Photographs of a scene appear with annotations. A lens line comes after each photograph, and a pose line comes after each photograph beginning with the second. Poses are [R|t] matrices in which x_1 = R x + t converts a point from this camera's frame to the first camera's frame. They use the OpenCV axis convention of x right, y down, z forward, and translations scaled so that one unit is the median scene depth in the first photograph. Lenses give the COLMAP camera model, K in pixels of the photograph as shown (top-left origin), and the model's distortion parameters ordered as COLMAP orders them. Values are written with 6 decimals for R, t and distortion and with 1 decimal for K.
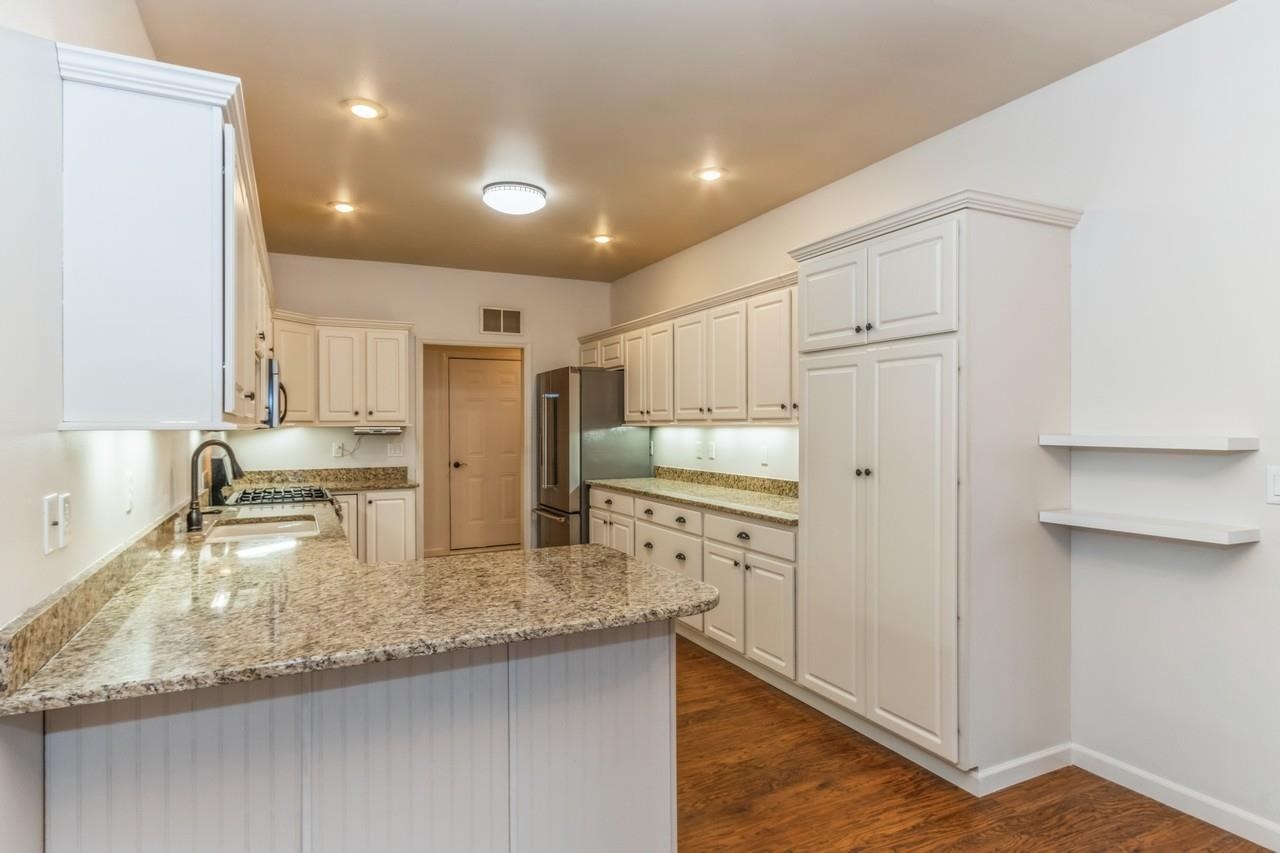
lens RADIAL K [[694.3, 0, 640.0], [0, 694.3, 426.5], [0, 0, 1]] dist [0.000614, 0.000285]
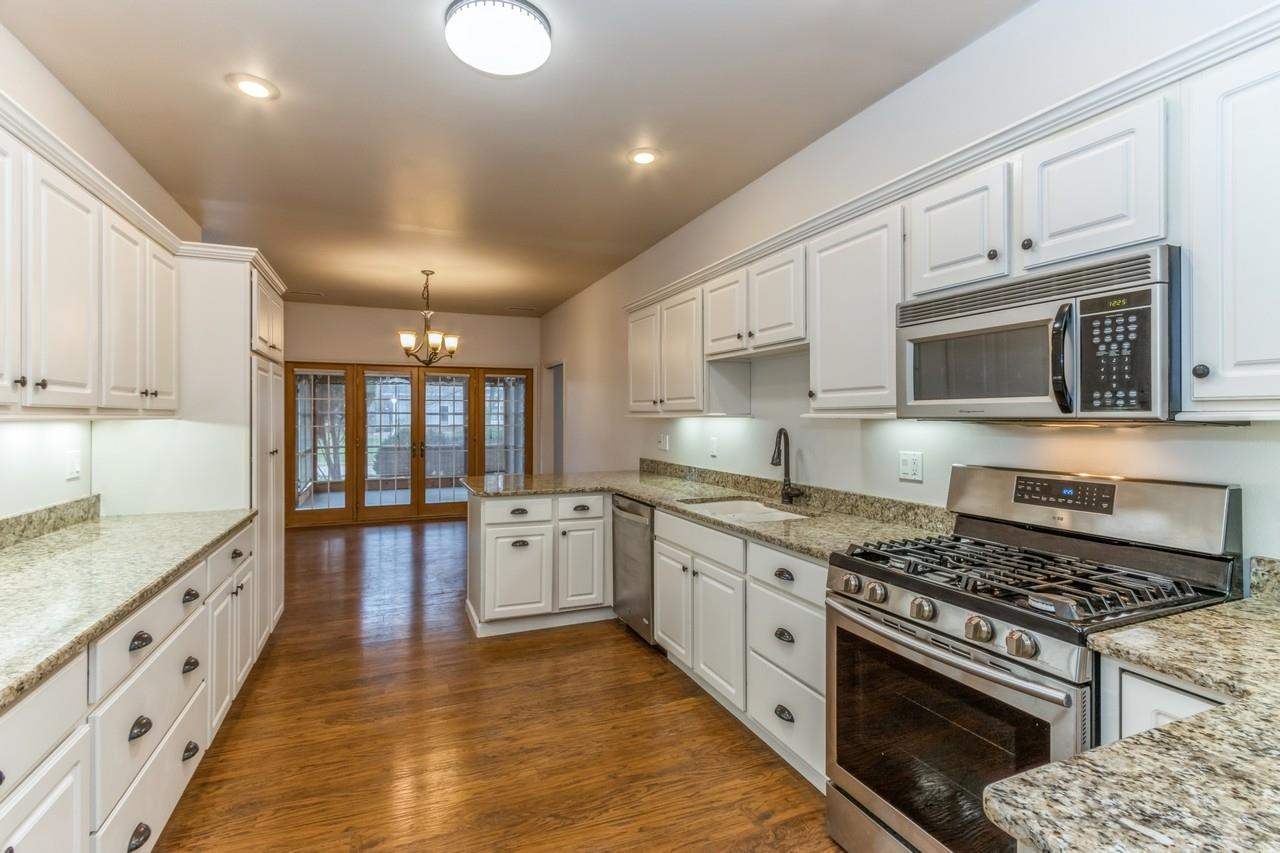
lens RADIAL K [[590.4, 0, 635.3], [0, 590.4, 415.9], [0, 0, 1]] dist [0.001498, -0.000249]
pose [[-0.998370, 0.005007, 0.056853, -0.238986], [0.005182, 0.999982, 0.002932, -0.002880], [-0.056837, 0.003221, -0.998378, 1.104204]]
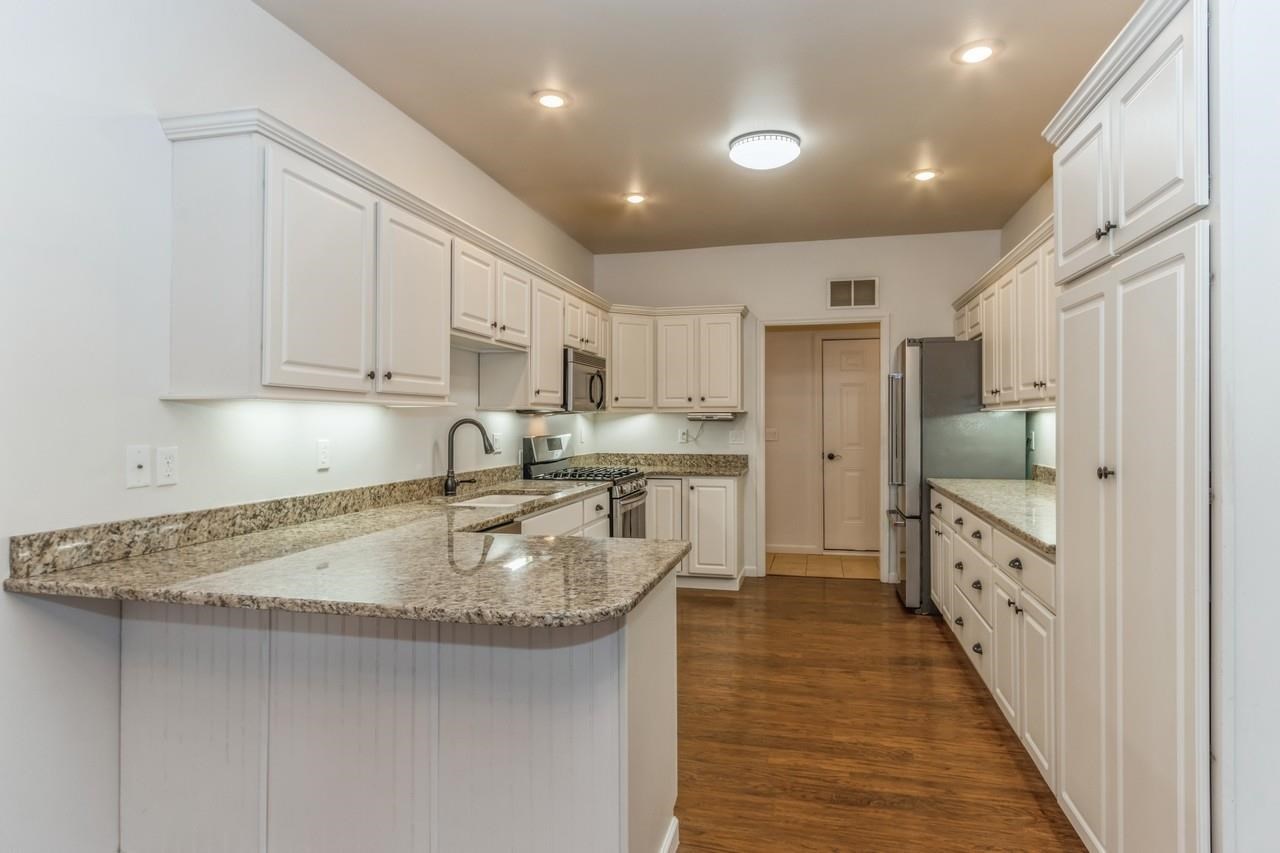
lens RADIAL K [[730.5, 0, 636.9], [0, 730.5, 413.6], [0, 0, 1]] dist [0.002626, 0.001242]
pose [[0.763863, -0.003667, -0.645368, 0.217787], [-0.003176, 0.999950, -0.009440, 0.011686], [0.645371, 0.009261, 0.763813, 0.137758]]
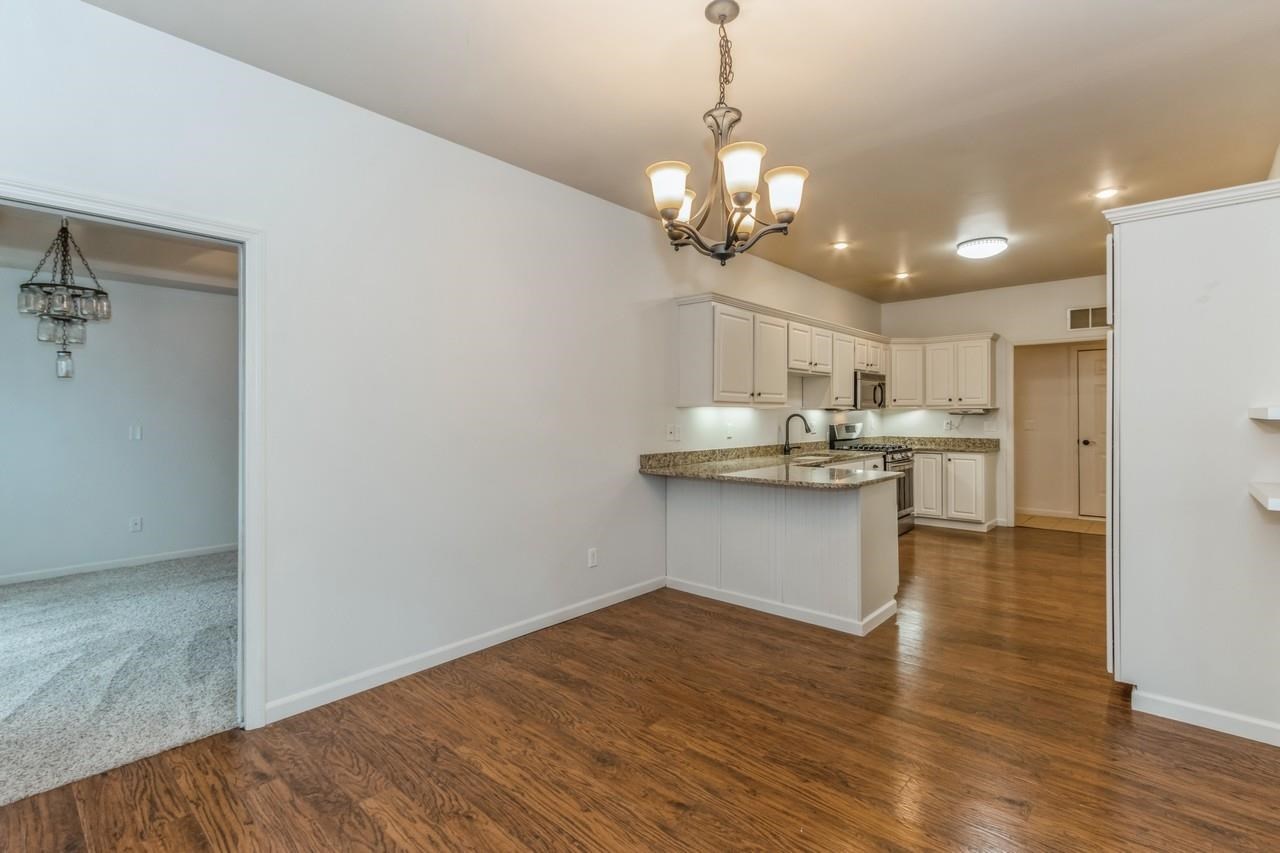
lens RADIAL K [[590.4, 0, 635.3], [0, 590.4, 415.9], [0, 0, 1]] dist [0.001498, -0.000249]
pose [[0.366407, 0.004491, -0.930444, 0.510260], [-0.000945, 0.999990, 0.004454, 0.009892], [0.930454, -0.000753, 0.366407, -0.080421]]
